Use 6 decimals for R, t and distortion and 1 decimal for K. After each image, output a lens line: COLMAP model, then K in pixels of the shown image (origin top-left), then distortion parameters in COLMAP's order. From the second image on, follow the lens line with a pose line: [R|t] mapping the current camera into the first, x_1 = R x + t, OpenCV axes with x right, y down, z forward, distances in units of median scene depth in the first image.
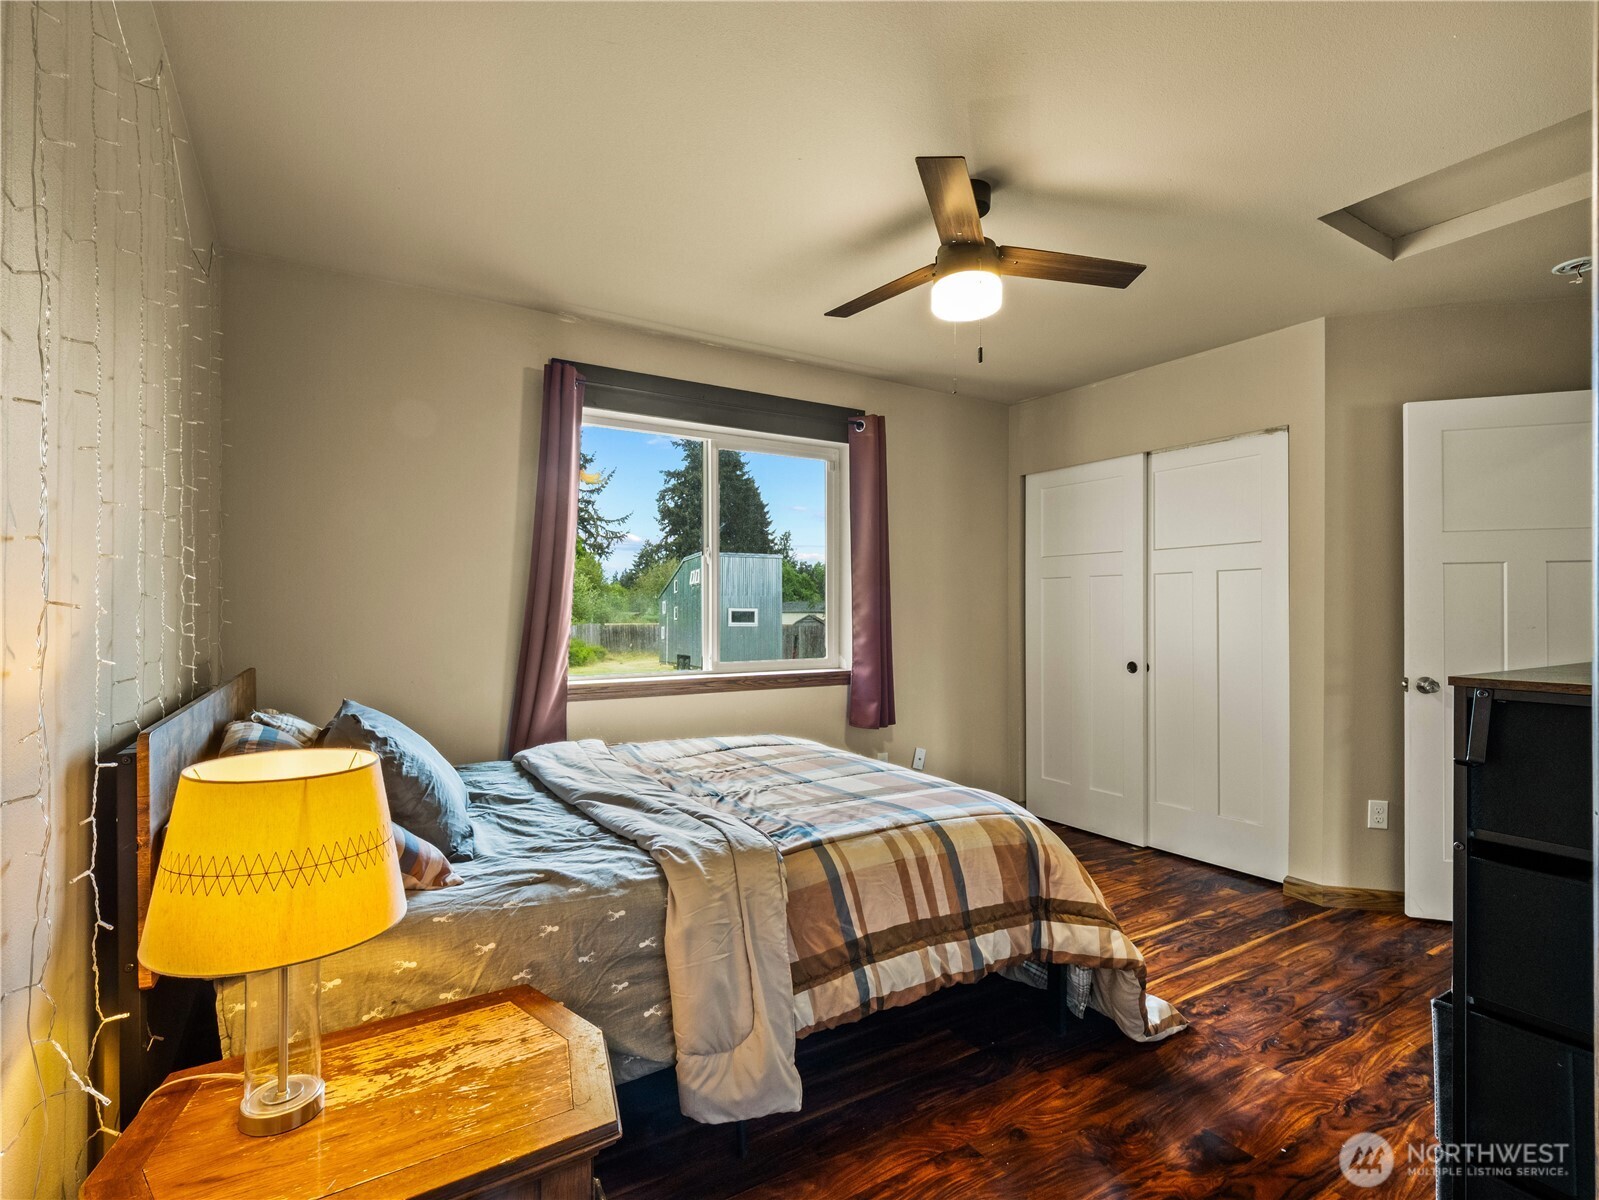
lens RADIAL K [[772.1, 0, 801.5], [0, 772.1, 601.5], [0, 0, 1]] dist [0.003826, -0.003398]
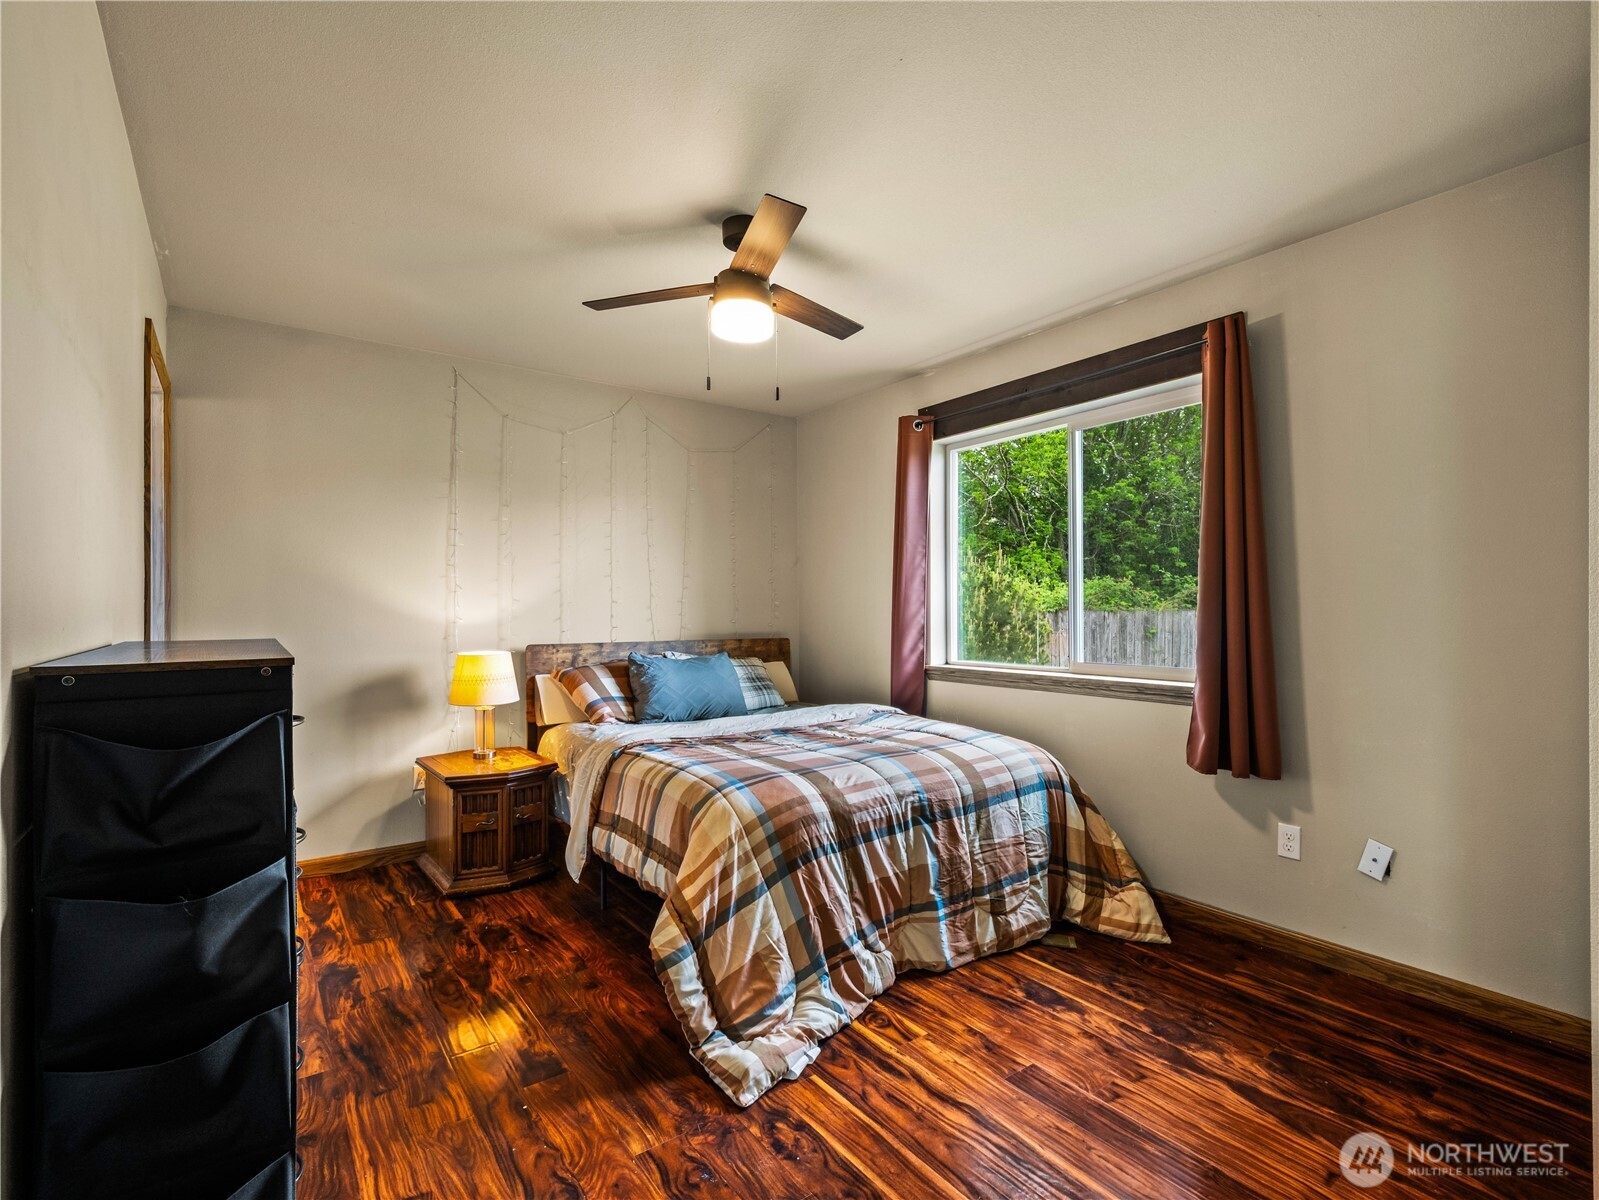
lens RADIAL K [[772.1, 0, 801.8], [0, 772.1, 602.2], [0, 0, 1]] dist [0.003826, -0.003398]
pose [[0.078423, -0.009336, -0.996876, 1.496324], [0.008847, 0.999923, -0.008668, 0.021318], [0.996881, -0.008140, 0.078499, 1.129769]]
